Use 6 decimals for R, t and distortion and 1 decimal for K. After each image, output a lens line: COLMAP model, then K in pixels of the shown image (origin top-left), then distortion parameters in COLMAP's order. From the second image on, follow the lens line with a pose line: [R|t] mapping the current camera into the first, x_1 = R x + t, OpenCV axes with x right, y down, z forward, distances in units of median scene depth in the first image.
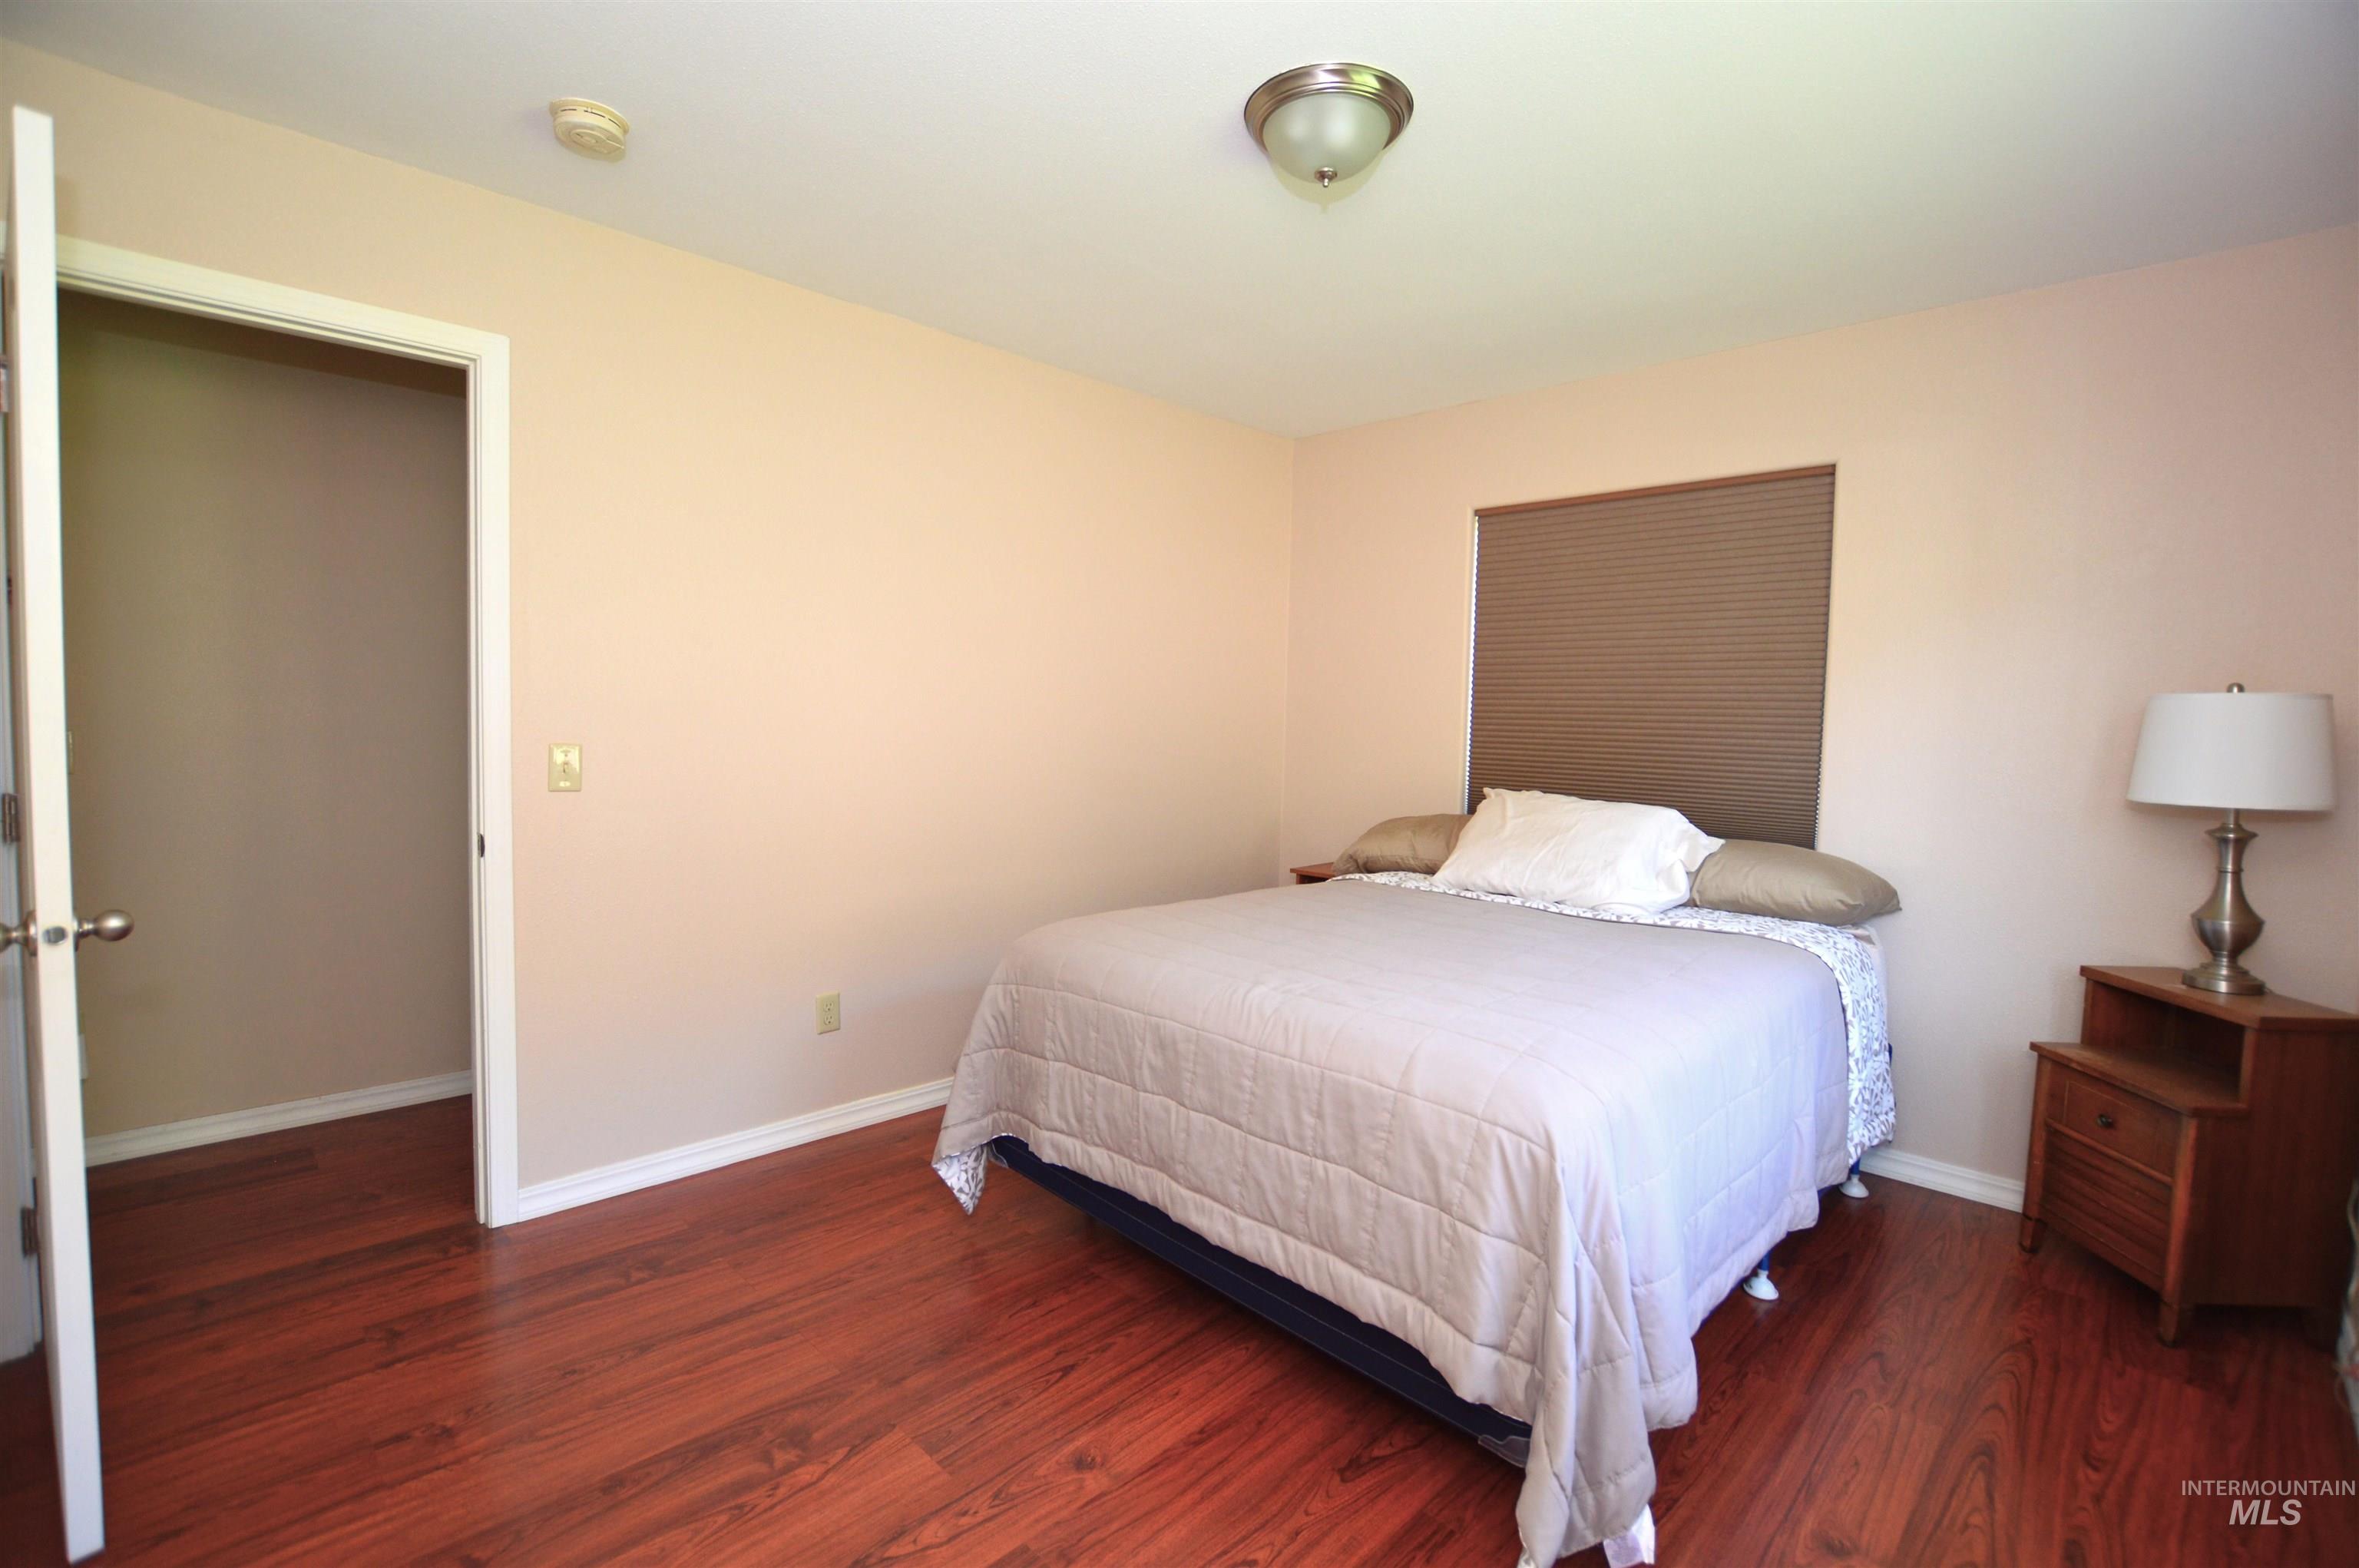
lens RADIAL K [[1066.6, 0, 1179.5], [0, 1066.6, 784.0], [0, 0, 1]] dist [-0.030168, 0.000381]
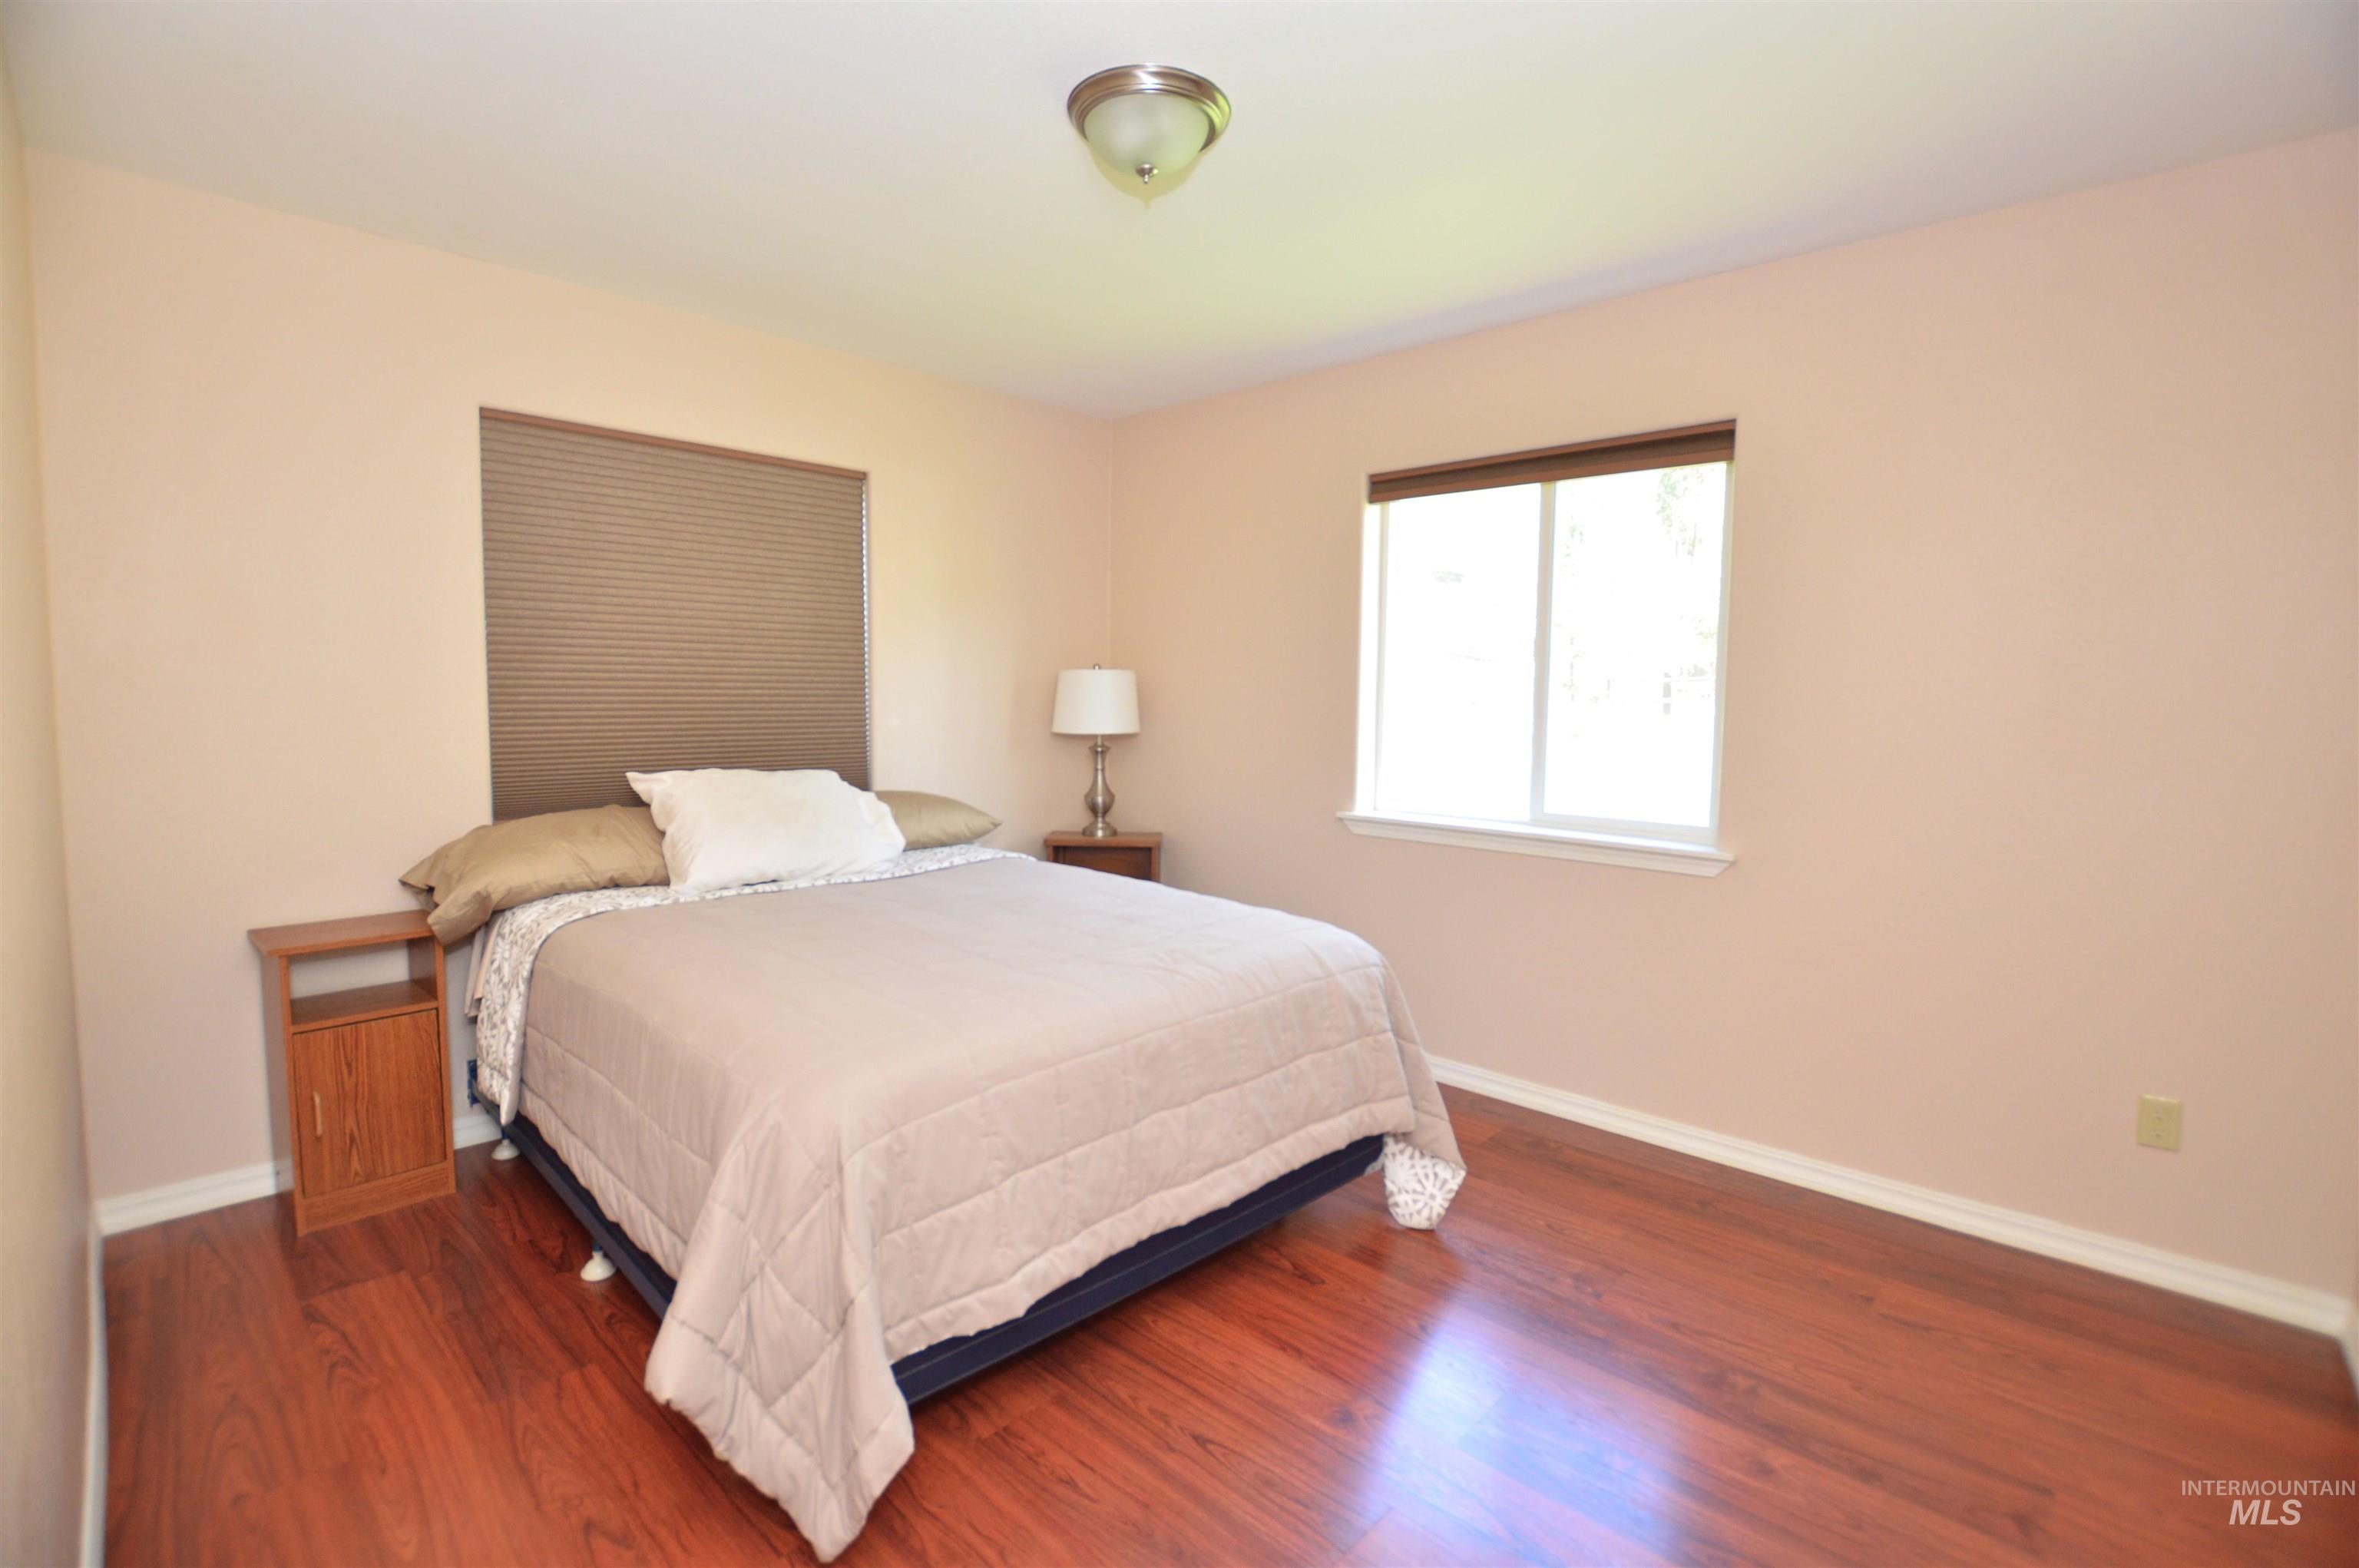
lens RADIAL K [[1066.6, 0, 1179.5], [0, 1066.6, 784.0], [0, 0, 1]] dist [-0.030168, 0.000381]
pose [[-0.029463, -0.108231, 0.993689, -0.872701], [0.049948, 0.992719, 0.109607, -0.089834], [-0.998317, 0.052862, -0.023843, 0.946051]]
